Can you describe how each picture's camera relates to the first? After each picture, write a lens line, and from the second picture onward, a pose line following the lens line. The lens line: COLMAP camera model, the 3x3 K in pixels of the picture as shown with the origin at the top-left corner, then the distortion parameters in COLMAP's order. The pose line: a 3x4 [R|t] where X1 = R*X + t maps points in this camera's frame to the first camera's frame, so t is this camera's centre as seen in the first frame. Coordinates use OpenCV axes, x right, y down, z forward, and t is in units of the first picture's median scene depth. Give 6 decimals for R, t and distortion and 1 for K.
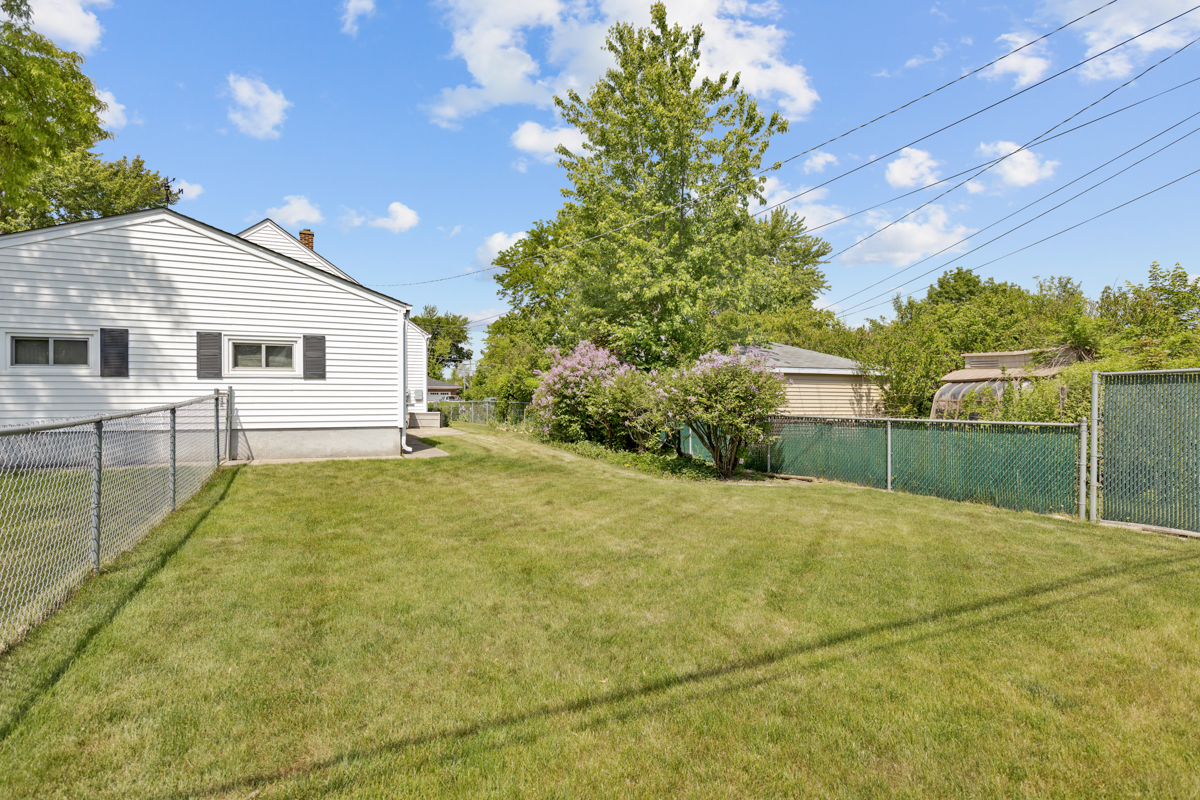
lens RADIAL K [[666.9, 0, 600.0], [0, 666.9, 400.0], [0, 0, 1]] dist [0.004024, 0.000261]
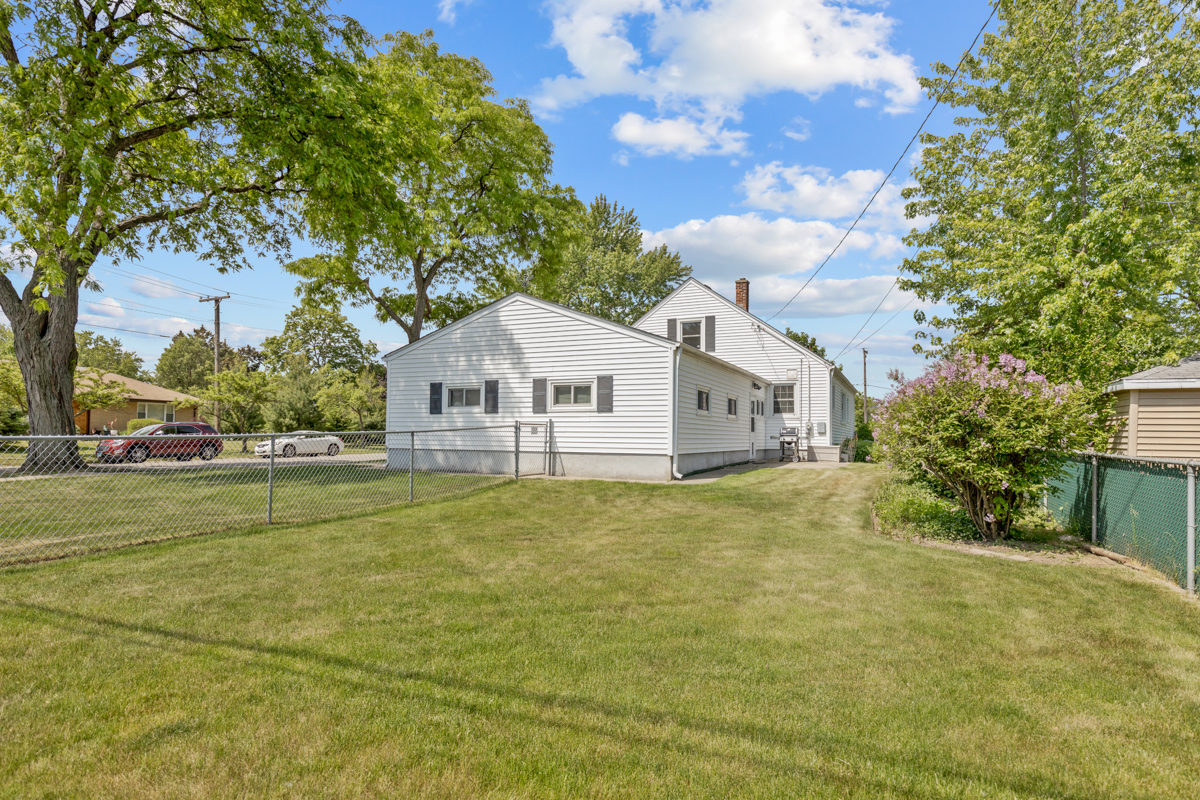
lens RADIAL K [[666.9, 0, 600.0], [0, 666.9, 400.0], [0, 0, 1]] dist [0.004024, 0.000261]
pose [[0.622918, -0.033065, -0.781588, 0.536063], [-0.009254, 0.998725, -0.049626, 0.006631], [0.782232, 0.038145, 0.621818, 0.264615]]
